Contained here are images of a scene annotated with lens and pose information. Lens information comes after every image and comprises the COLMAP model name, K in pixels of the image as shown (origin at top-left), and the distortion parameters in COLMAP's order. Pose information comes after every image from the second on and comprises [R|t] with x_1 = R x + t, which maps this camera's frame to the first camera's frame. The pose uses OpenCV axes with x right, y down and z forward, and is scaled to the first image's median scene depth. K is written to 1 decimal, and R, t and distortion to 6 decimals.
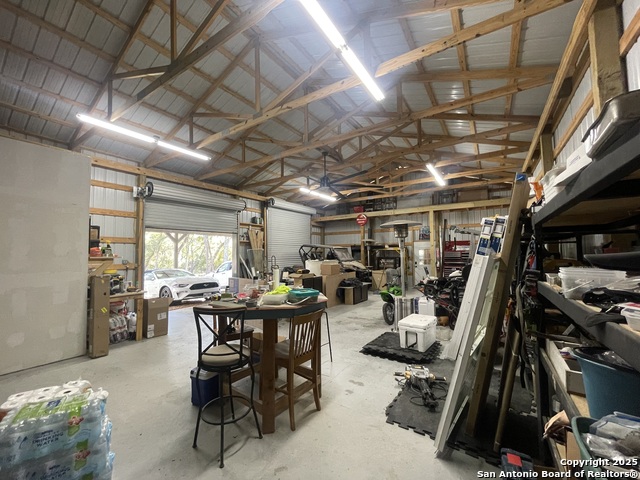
lens RADIAL K [[259.6, 0, 321.2], [0, 259.6, 253.1], [0, 0, 1]] dist [0.001839, 0.000144]
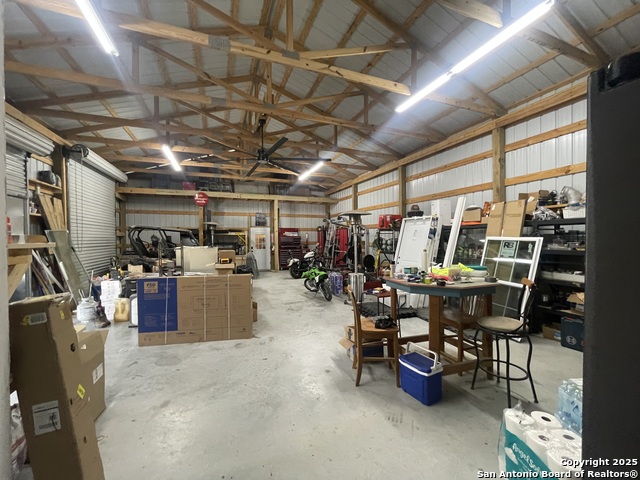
lens RADIAL K [[262.4, 0, 320.0], [0, 262.4, 240.0], [0, 0, 1]] dist [-0.001470, -0.000136]
pose [[0.585350, 0.000866, 0.810780, -0.331321], [0.003025, 0.999990, -0.003253, 0.010043], [-0.810775, 0.004357, 0.585342, 0.188642]]
